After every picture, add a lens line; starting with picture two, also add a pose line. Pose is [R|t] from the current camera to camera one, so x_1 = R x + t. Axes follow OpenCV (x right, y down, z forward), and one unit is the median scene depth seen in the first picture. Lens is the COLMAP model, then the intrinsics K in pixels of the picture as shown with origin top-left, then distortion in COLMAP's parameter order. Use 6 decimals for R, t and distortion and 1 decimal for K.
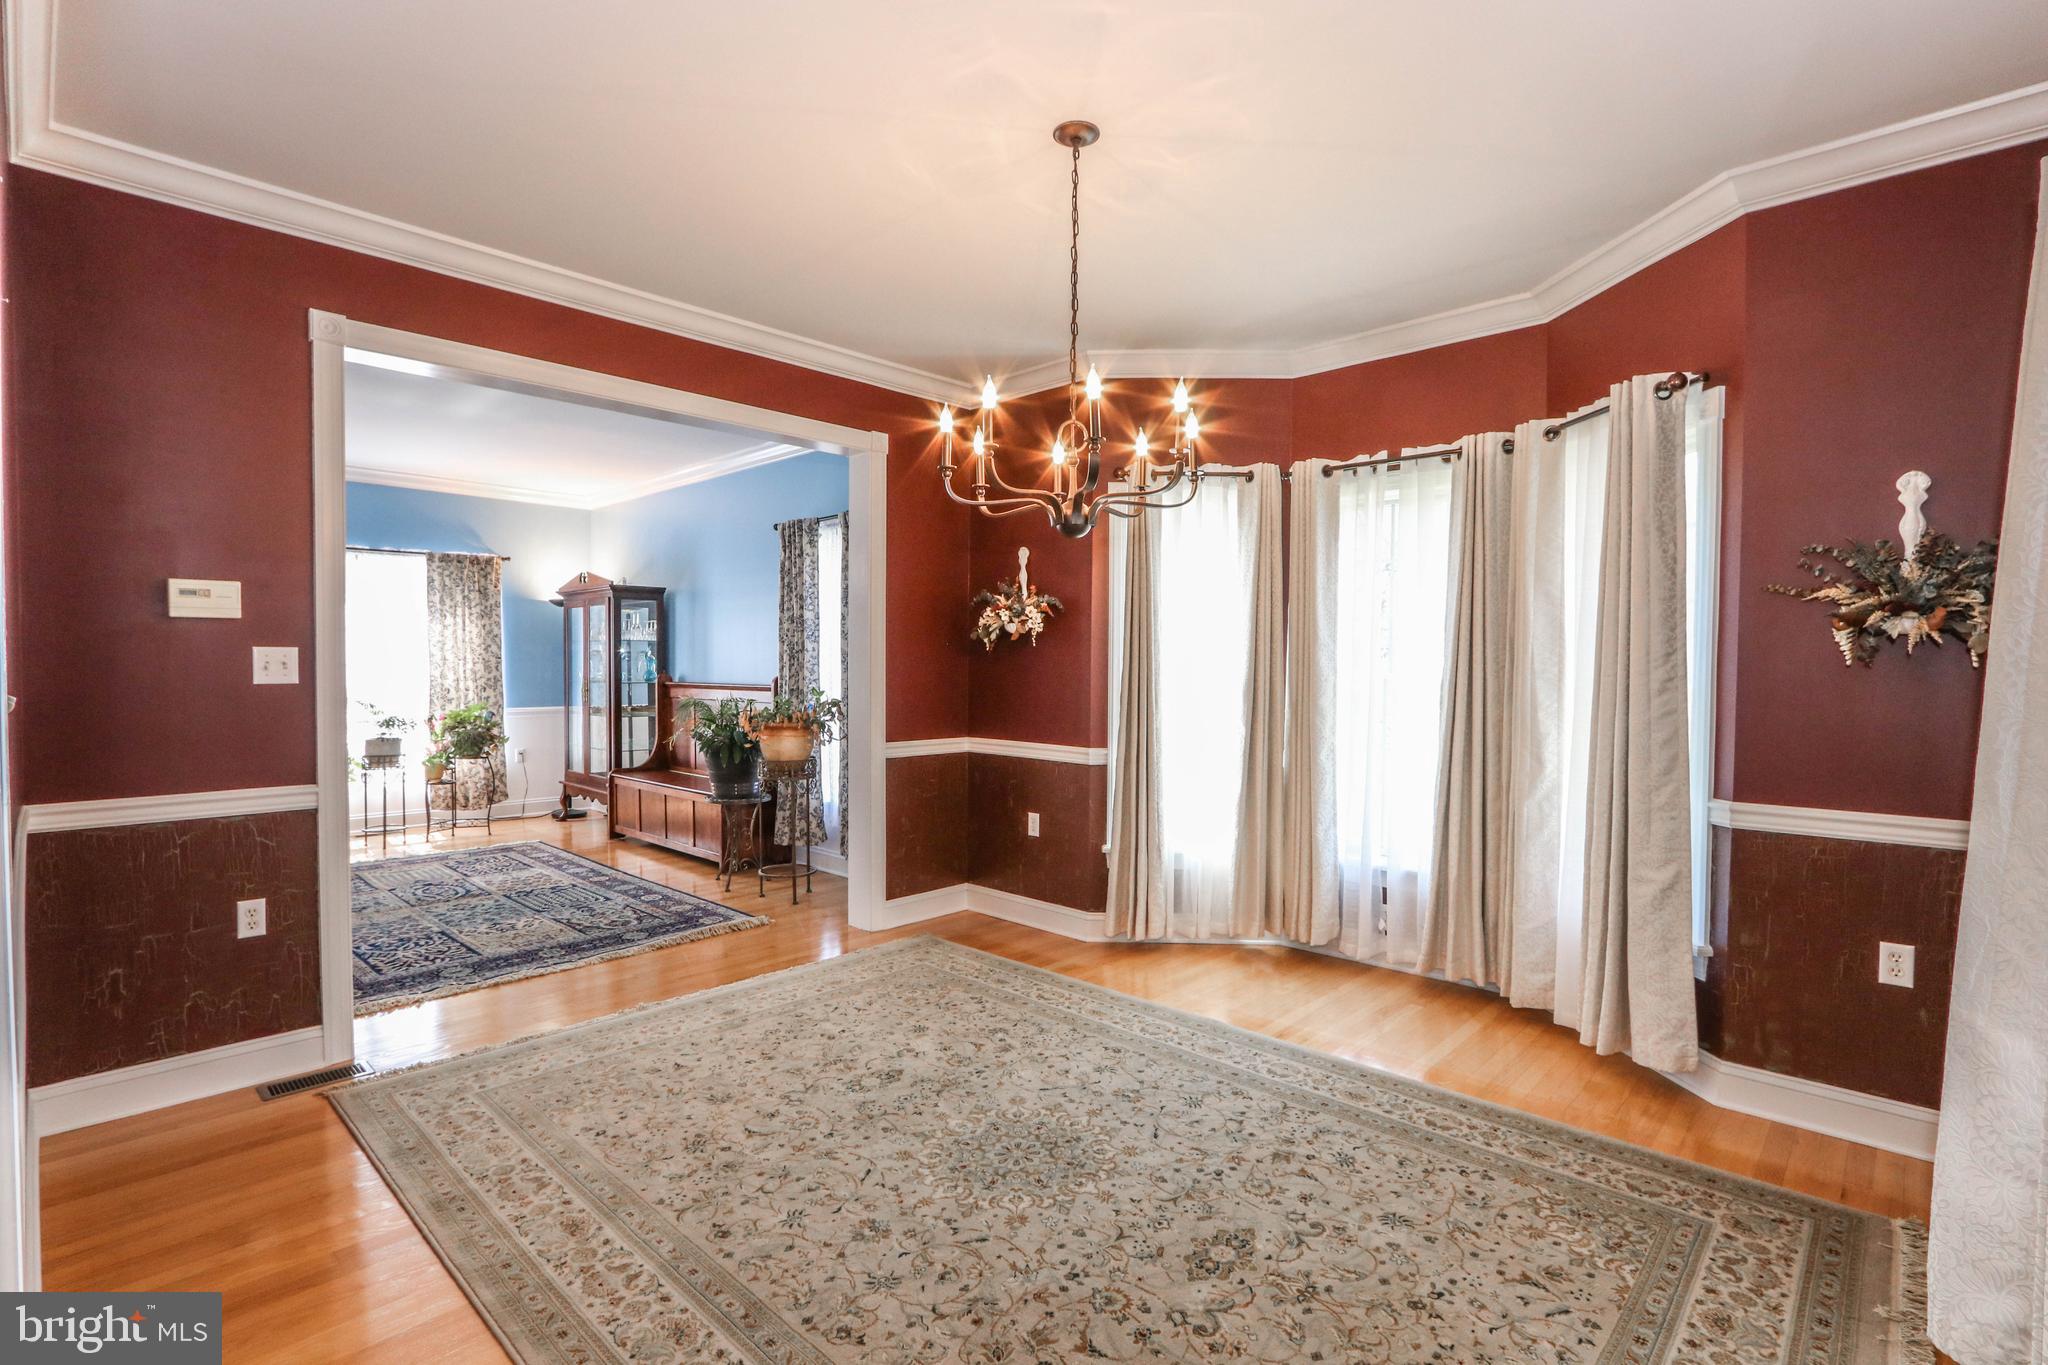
lens RADIAL K [[986.3, 0, 1007.9], [0, 986.3, 684.8], [0, 0, 1]] dist [-0.002120, -0.000400]
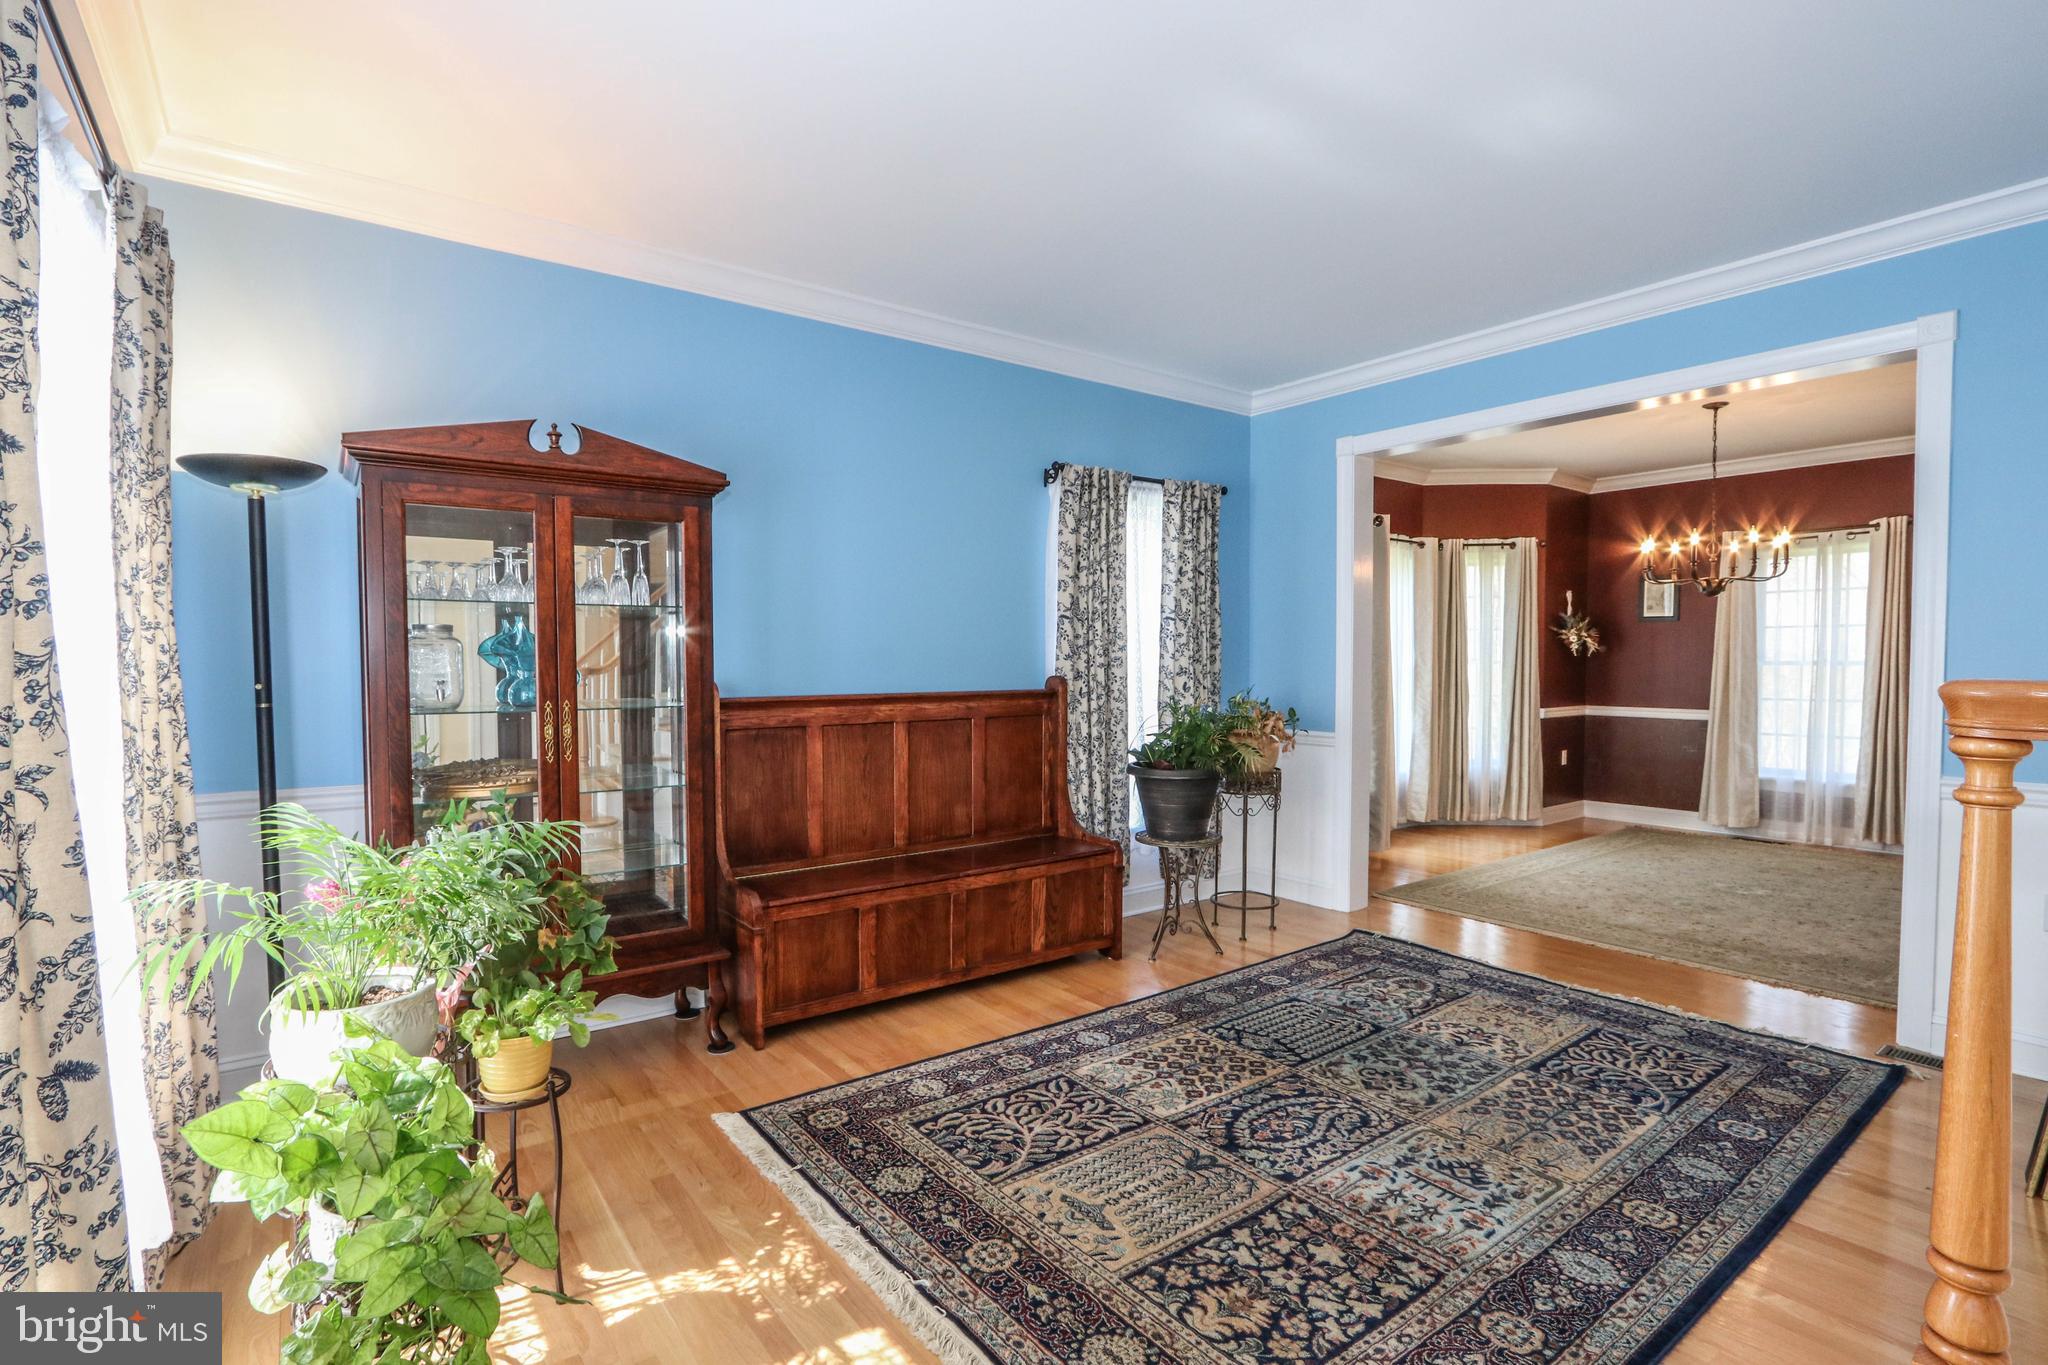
lens RADIAL K [[986.3, 0, 1025.3], [0, 986.3, 678.8], [0, 0, 1]] dist [-0.002120, -0.000400]
pose [[0.139138, -0.033599, 0.989703, -1.240234], [0.038465, 0.998853, 0.028501, -0.037557], [-0.989526, 0.034104, 0.140271, 1.214559]]
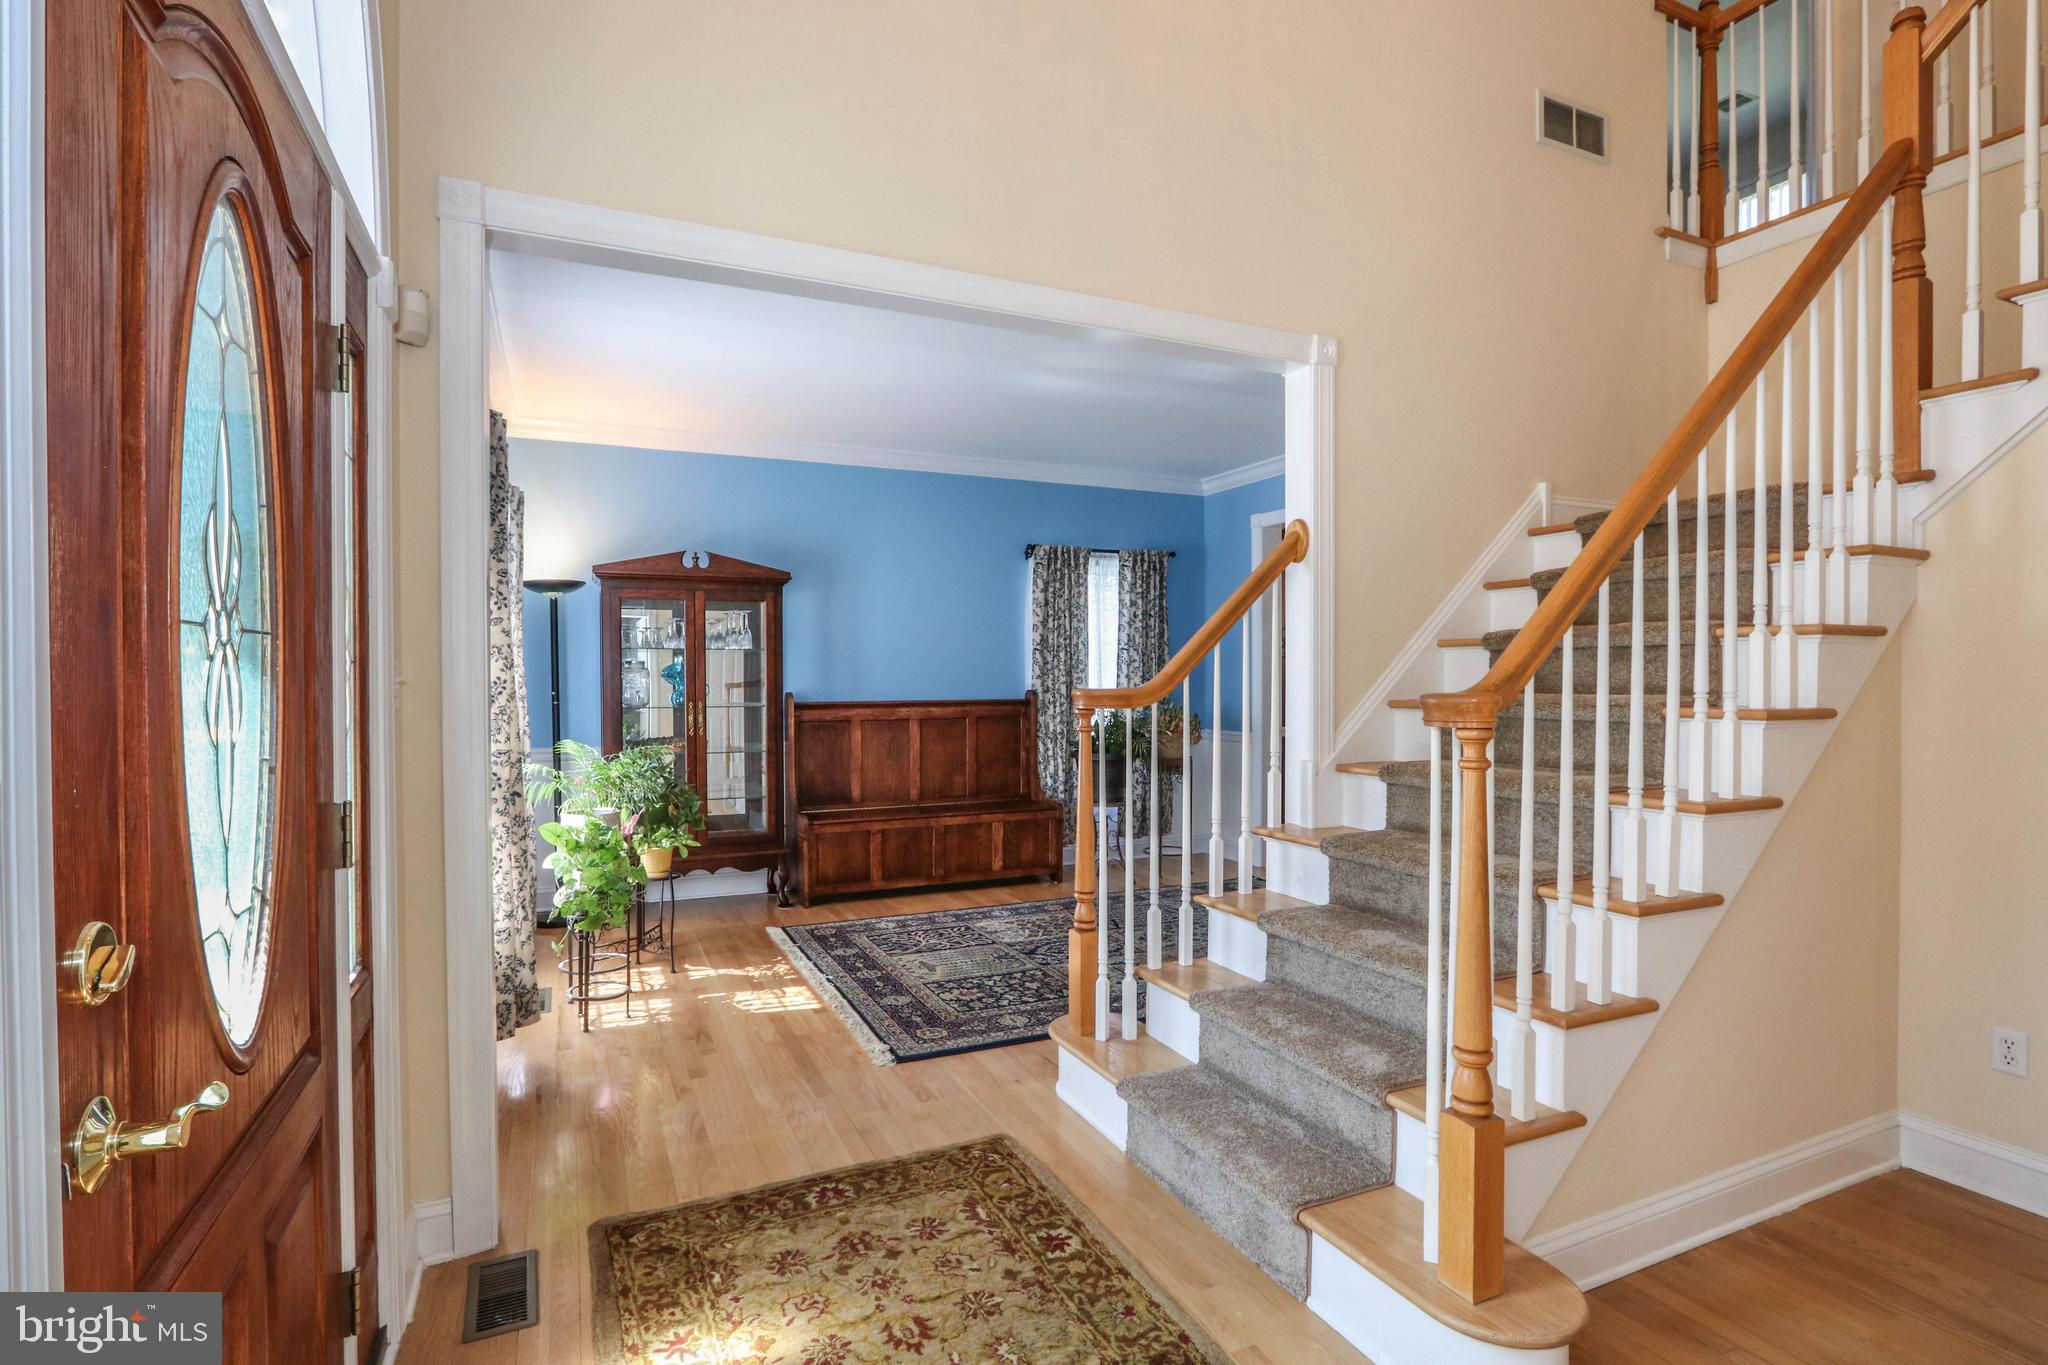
lens RADIAL K [[986.3, 0, 1012.9], [0, 986.3, 677.4], [0, 0, 1]] dist [-0.002120, -0.000400]
pose [[0.345382, -0.016991, 0.938309, -1.598908], [0.039091, 0.999229, 0.003705, -0.035953], [-0.937648, 0.035400, 0.345779, 0.865310]]
